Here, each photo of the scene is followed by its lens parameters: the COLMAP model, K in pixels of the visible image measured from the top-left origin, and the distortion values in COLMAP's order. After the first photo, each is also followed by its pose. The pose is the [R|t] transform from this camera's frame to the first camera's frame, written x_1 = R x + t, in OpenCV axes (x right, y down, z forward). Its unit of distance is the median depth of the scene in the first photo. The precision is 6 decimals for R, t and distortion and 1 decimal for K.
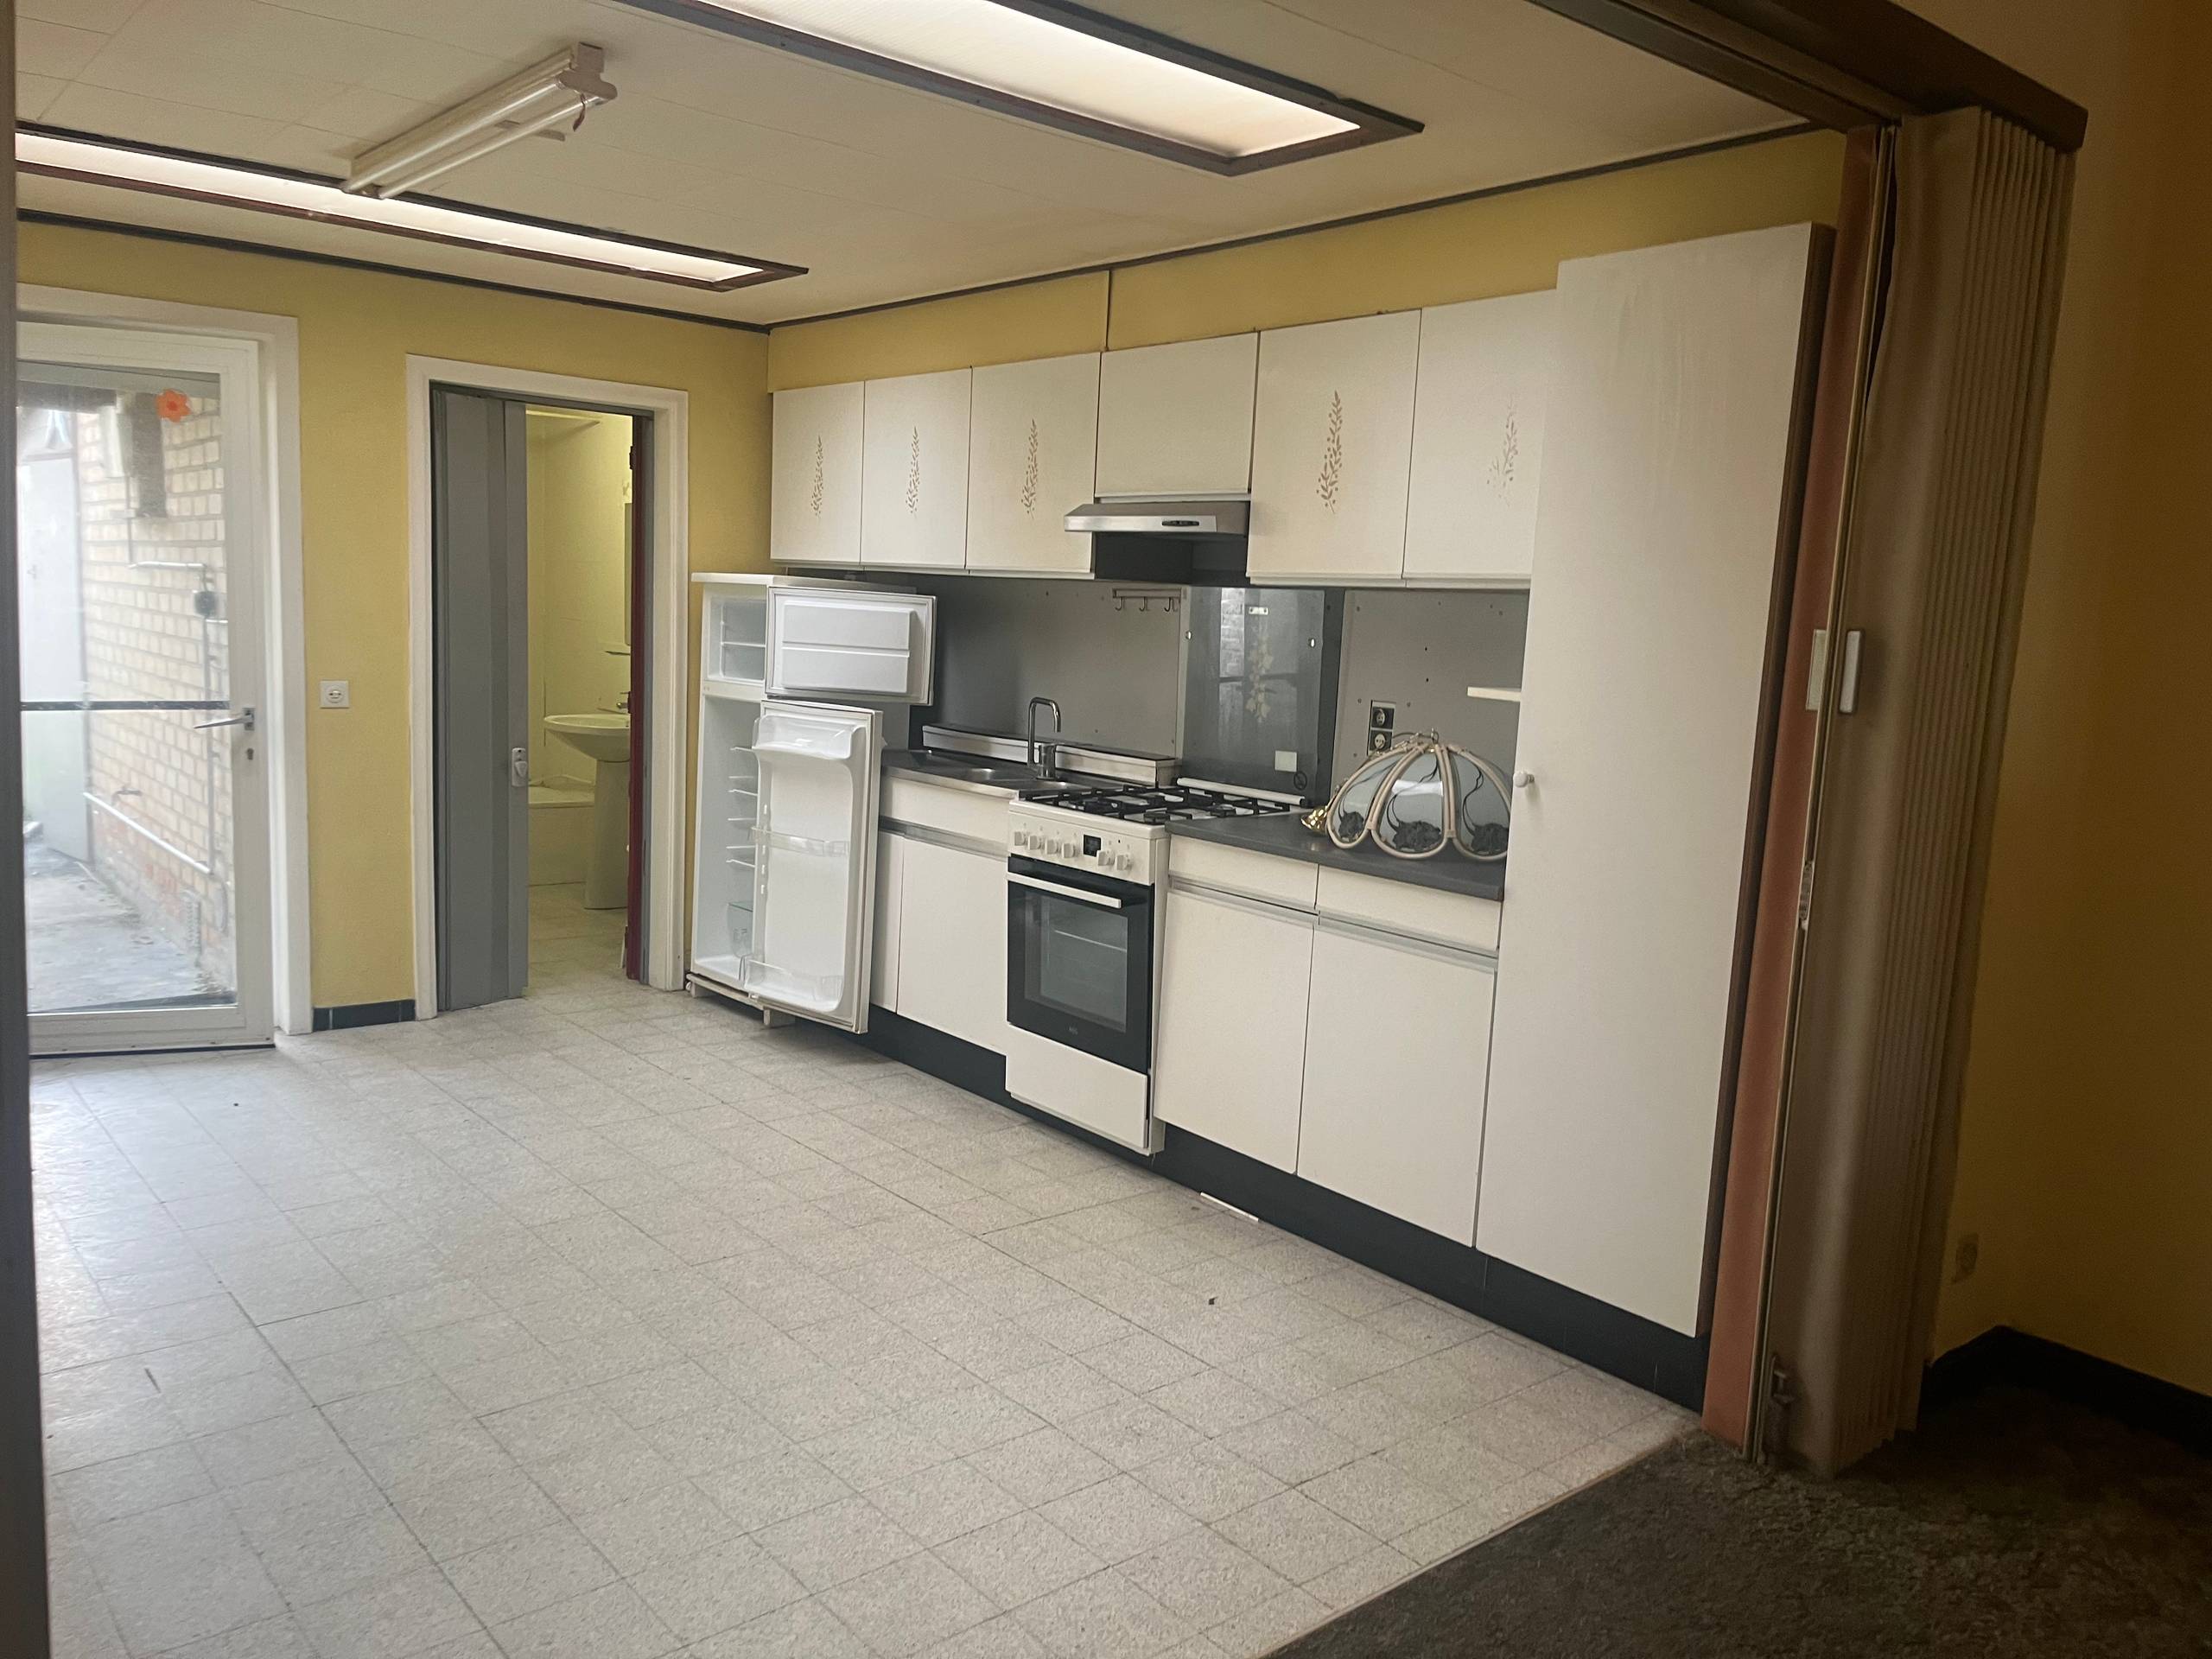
lens RADIAL K [[1659.6, 0, 1106.0], [0, 1659.6, 829.5], [0, 0, 1]] dist [0.079140, -0.094419]
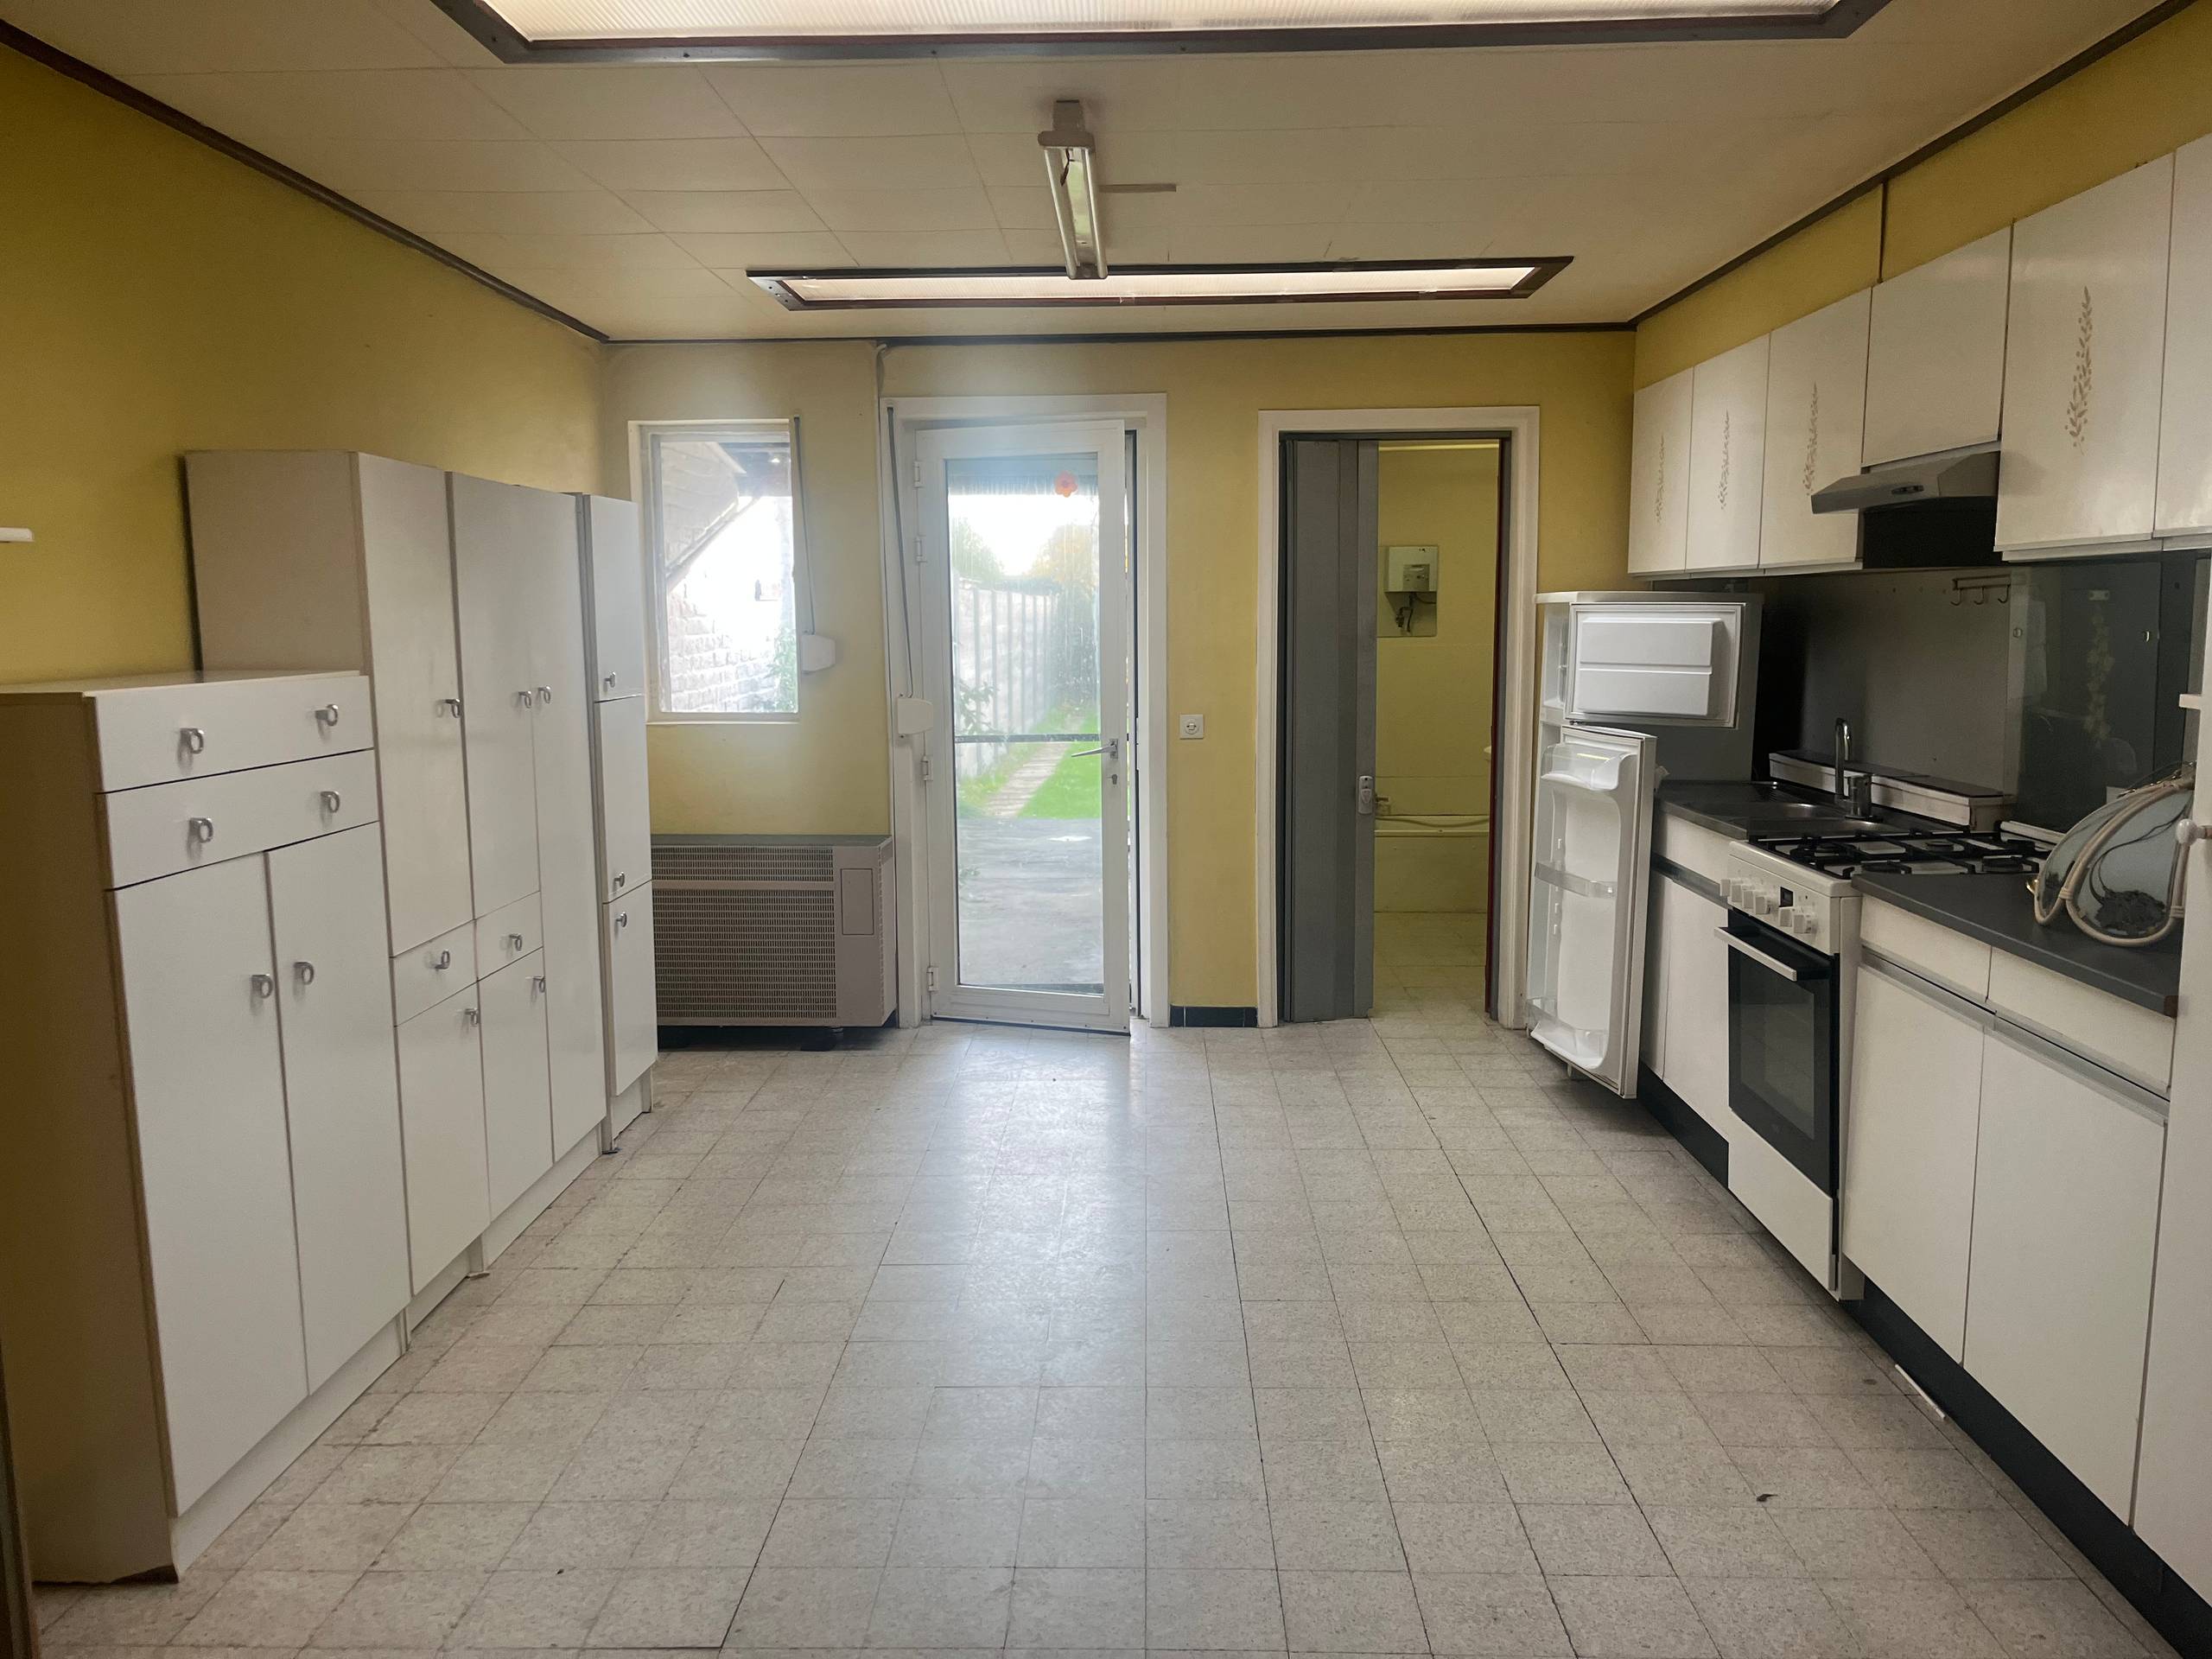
lens RADIAL K [[1659.6, 0, 1106.0], [0, 1659.6, 829.5], [0, 0, 1]] dist [0.079140, -0.094419]
pose [[0.748555, 0.030784, -0.662357, 0.241292], [-0.042605, 0.999091, -0.001715, -0.008050], [0.661702, 0.029503, 0.749186, 0.145463]]
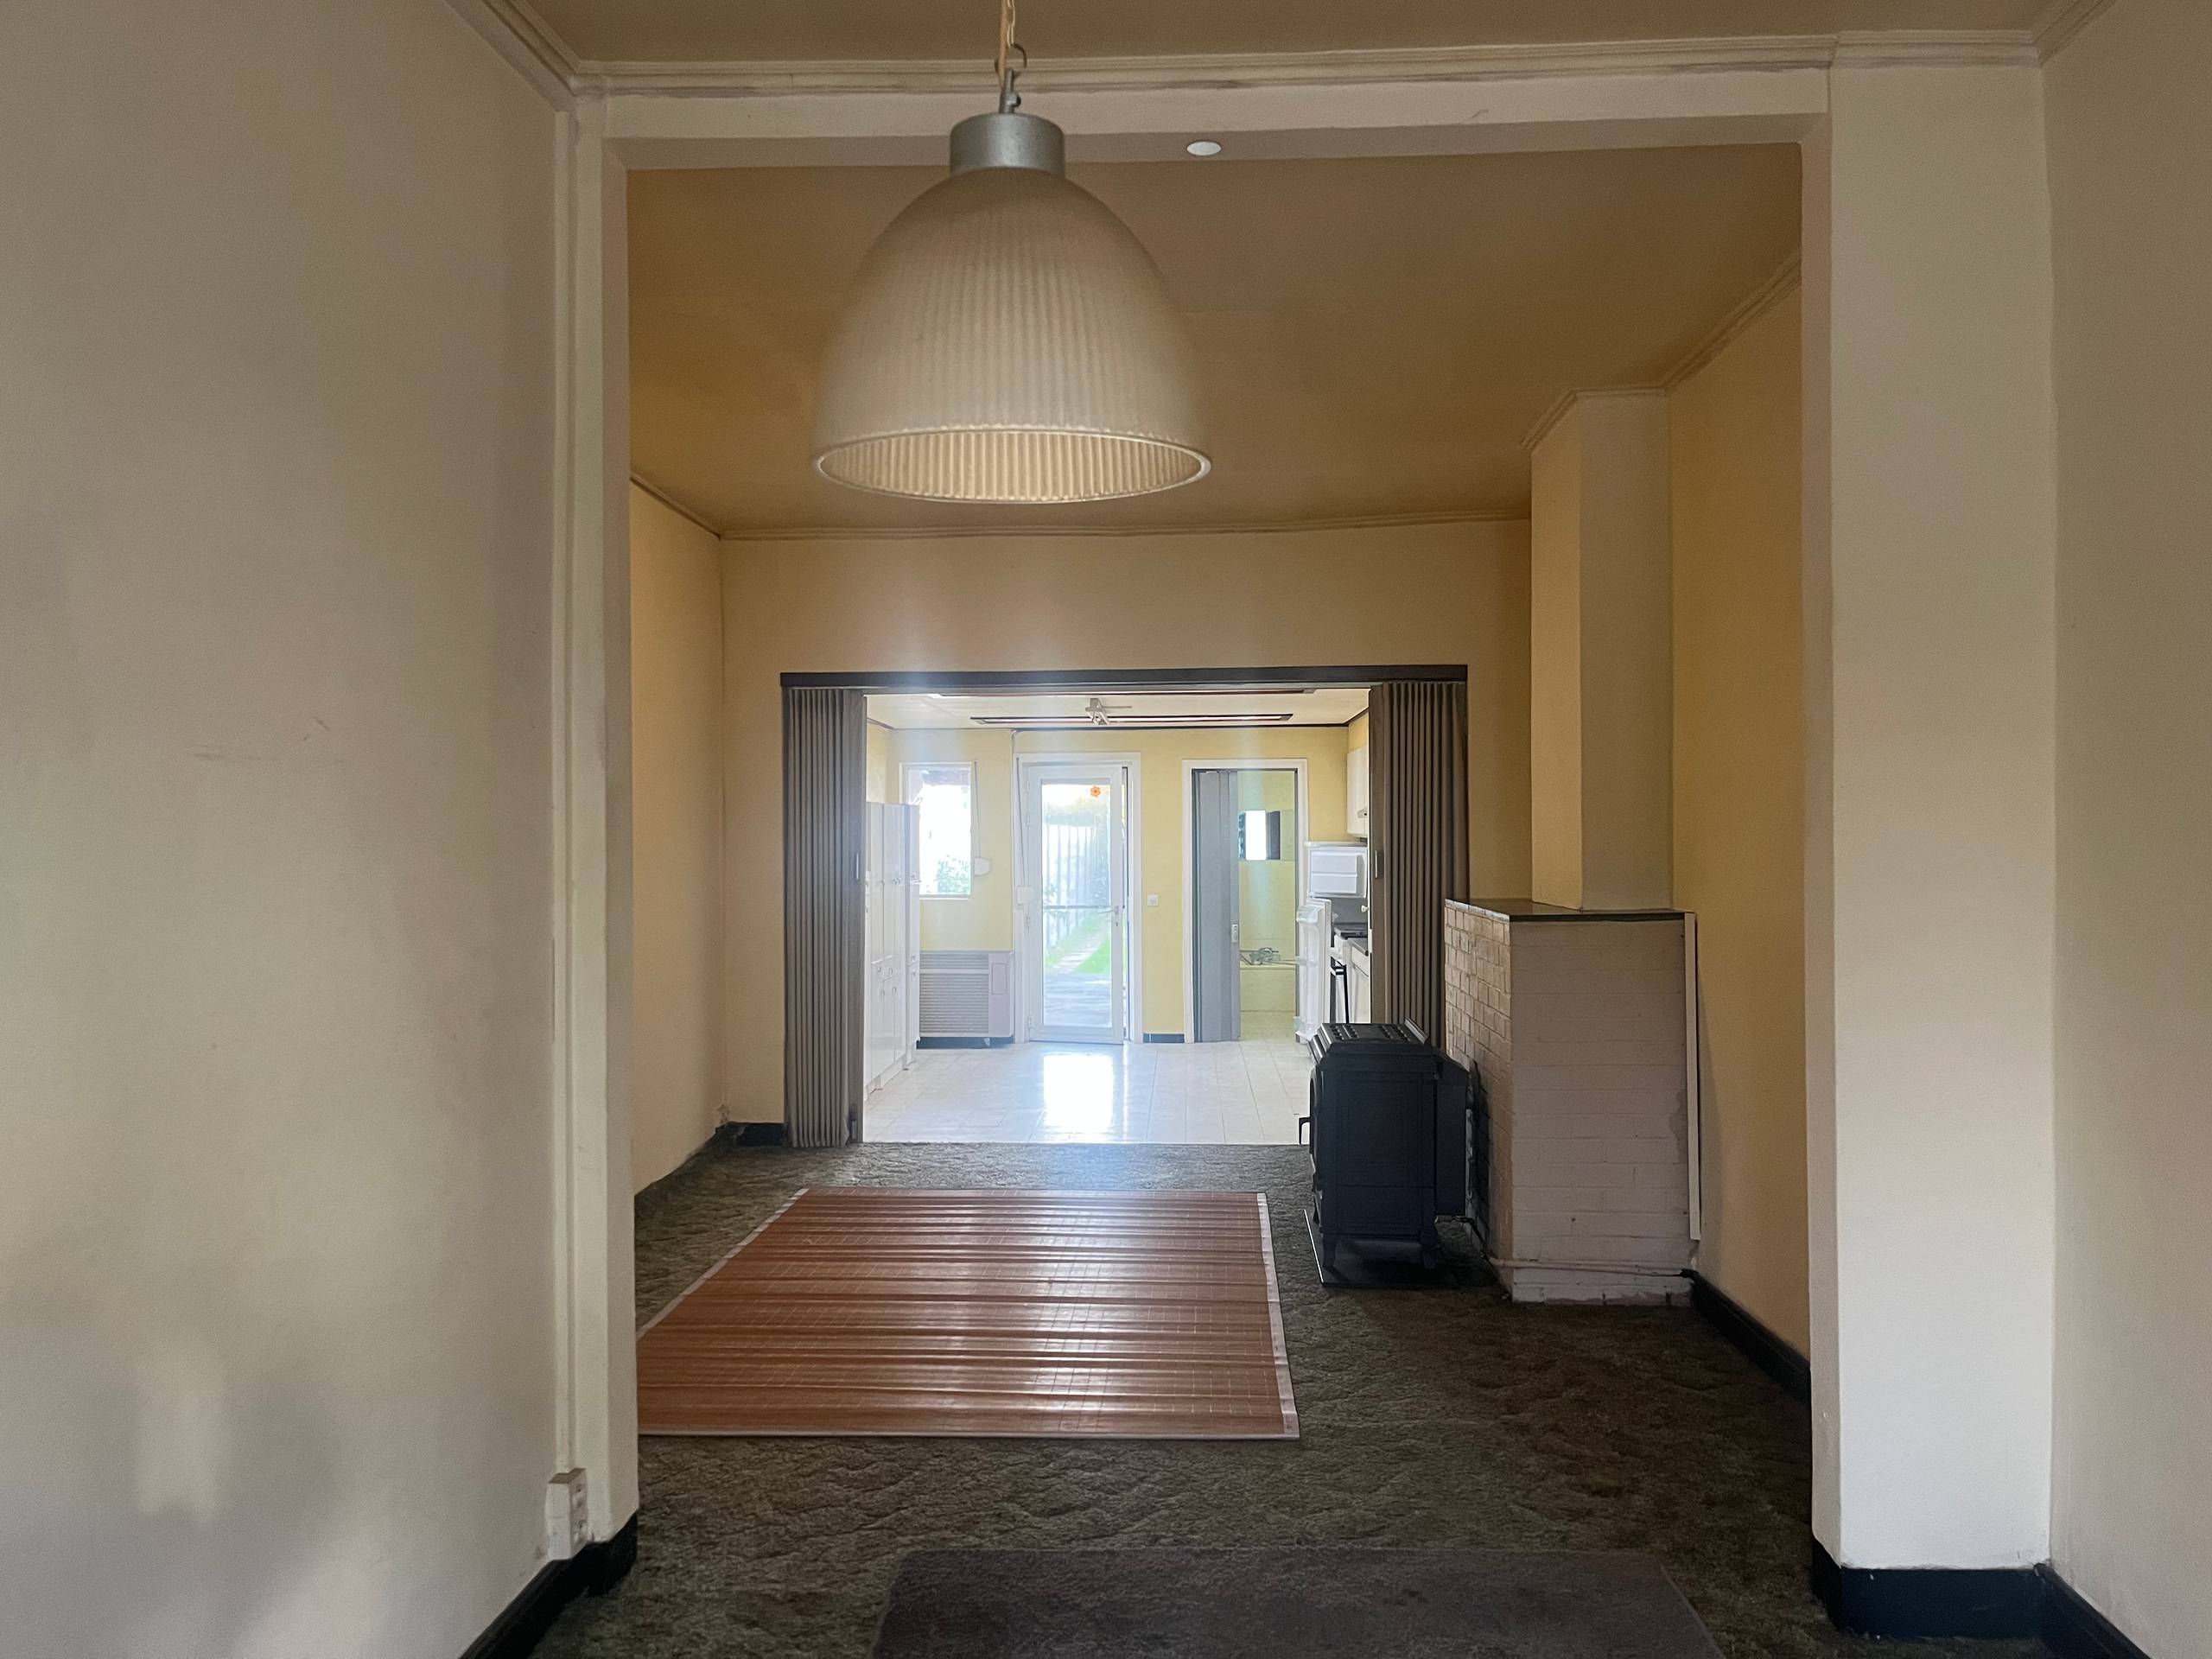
lens RADIAL K [[1659.6, 0, 1106.0], [0, 1659.6, 829.5], [0, 0, 1]] dist [0.079140, -0.094419]
pose [[0.732581, -0.054197, -0.678519, 1.161458], [-0.049990, 0.989849, -0.133038, 0.144433], [0.678842, 0.131380, 0.722436, -0.811918]]
